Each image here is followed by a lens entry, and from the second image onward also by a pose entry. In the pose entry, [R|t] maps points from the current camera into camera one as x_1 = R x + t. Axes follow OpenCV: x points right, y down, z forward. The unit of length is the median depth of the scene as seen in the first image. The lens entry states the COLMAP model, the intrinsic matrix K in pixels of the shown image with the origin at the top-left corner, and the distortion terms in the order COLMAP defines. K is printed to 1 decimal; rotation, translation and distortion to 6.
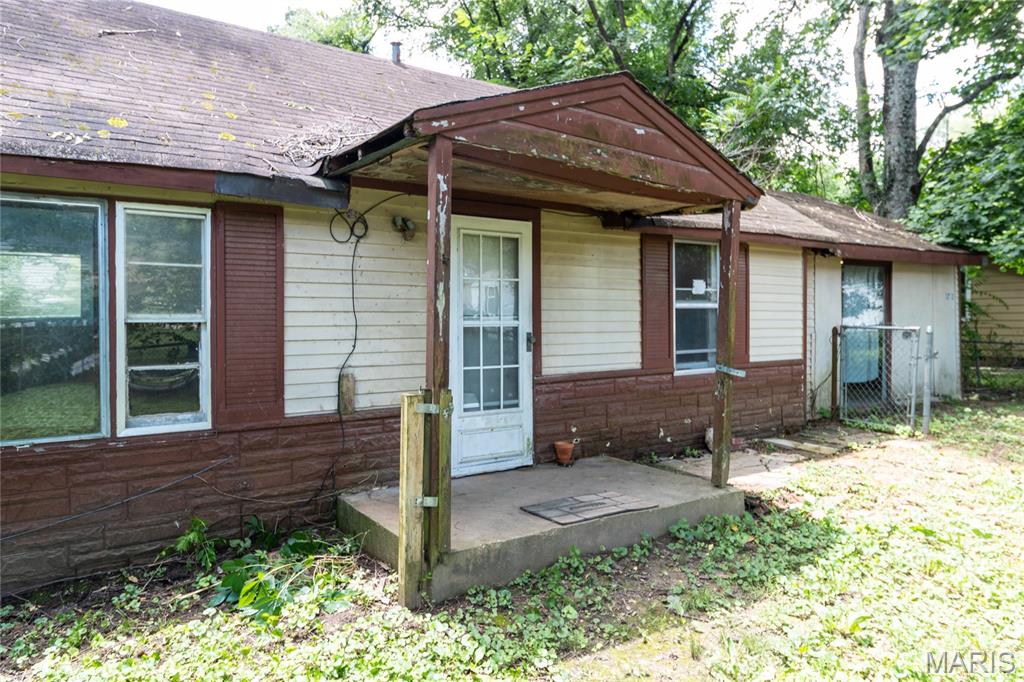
lens RADIAL K [[661.5, 0, 511.1], [0, 661.5, 331.2], [0, 0, 1]] dist [0.003924, -0.000914]
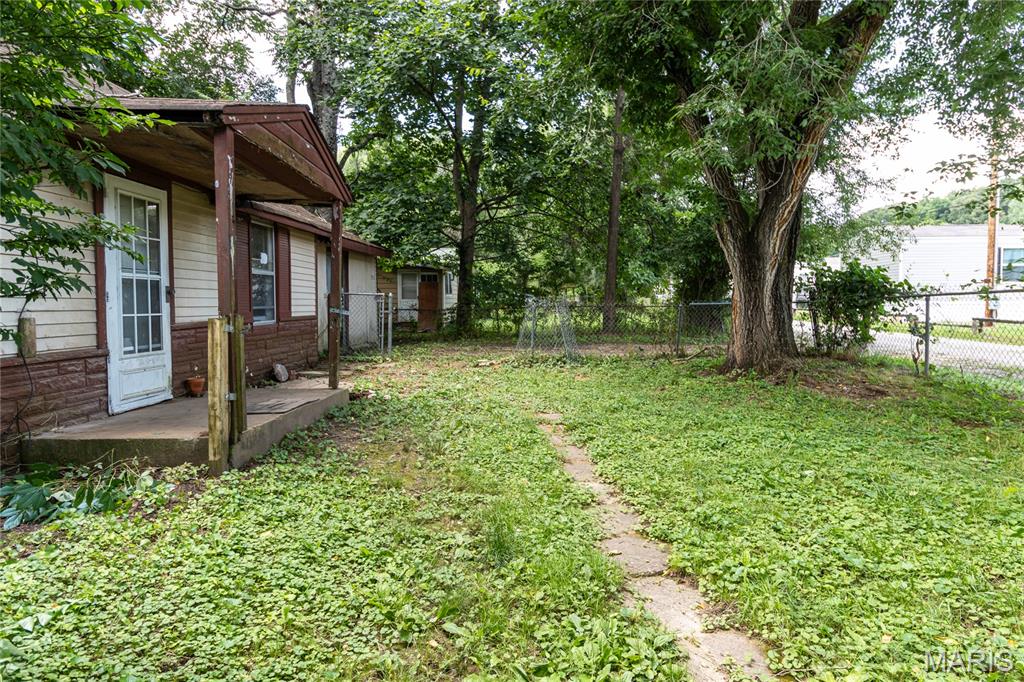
lens RADIAL K [[572.6, 0, 510.9], [0, 572.6, 340.1], [0, 0, 1]] dist [0.006882, 0.001648]
pose [[0.603110, -0.049481, 0.796121, -0.423186], [0.010270, 0.998473, 0.054277, 0.048580], [-0.797592, -0.024559, 0.602698, -0.103407]]
